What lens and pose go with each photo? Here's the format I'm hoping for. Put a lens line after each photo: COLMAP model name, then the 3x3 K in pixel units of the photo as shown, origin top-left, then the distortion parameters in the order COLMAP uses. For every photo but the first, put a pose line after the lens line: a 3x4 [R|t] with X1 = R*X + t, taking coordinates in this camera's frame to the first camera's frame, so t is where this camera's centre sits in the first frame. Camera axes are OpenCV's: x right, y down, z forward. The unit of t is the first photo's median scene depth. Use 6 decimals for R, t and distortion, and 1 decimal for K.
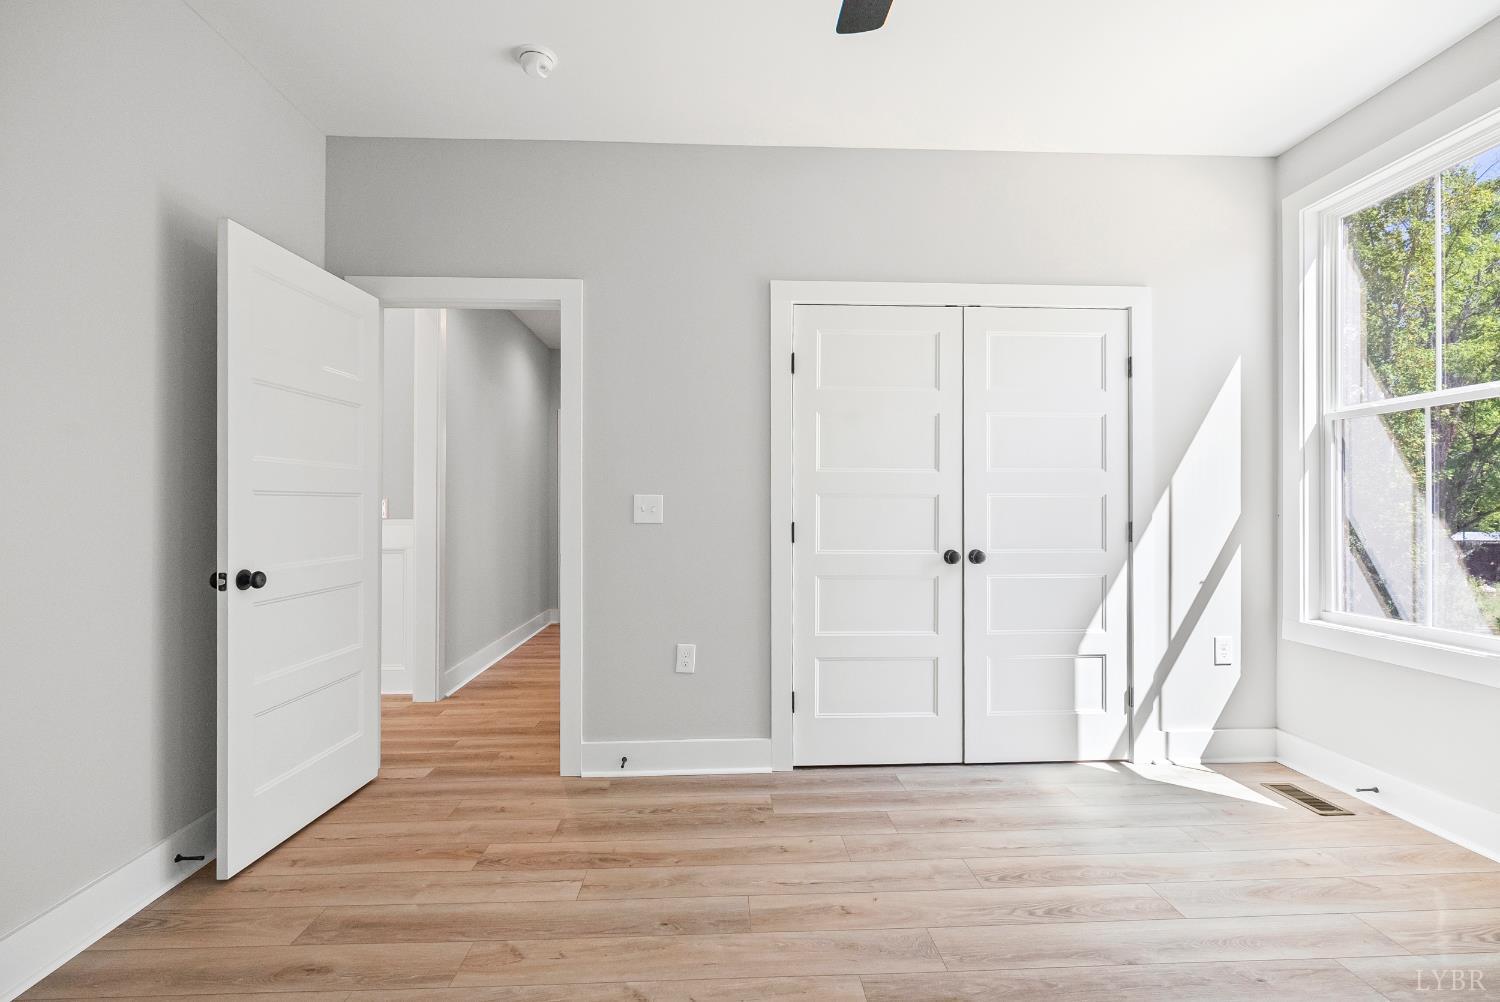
lens RADIAL K [[669.4, 0, 752.7], [0, 669.4, 508.0], [0, 0, 1]] dist [-0.001342, 0.000373]
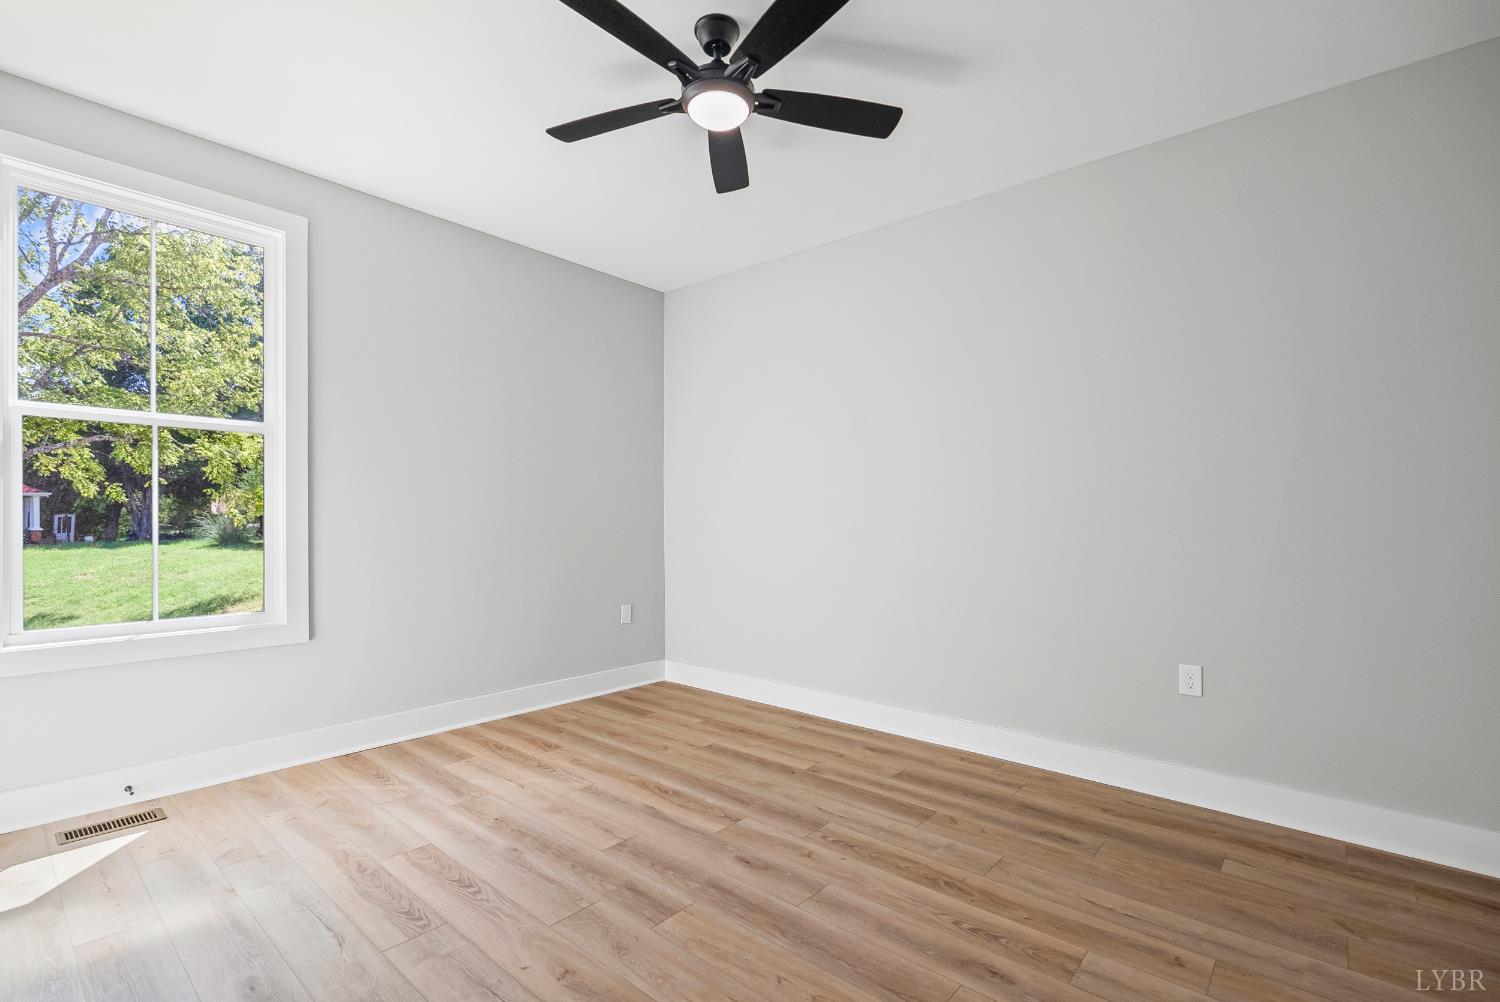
lens RADIAL K [[669.4, 0, 761.5], [0, 669.4, 509.9], [0, 0, 1]] dist [-0.001342, 0.000373]
pose [[-0.726381, 0.004277, 0.687278, -0.576052], [-0.009791, 0.999815, -0.016569, -0.001034], [-0.687222, -0.018764, -0.726205, 1.281543]]
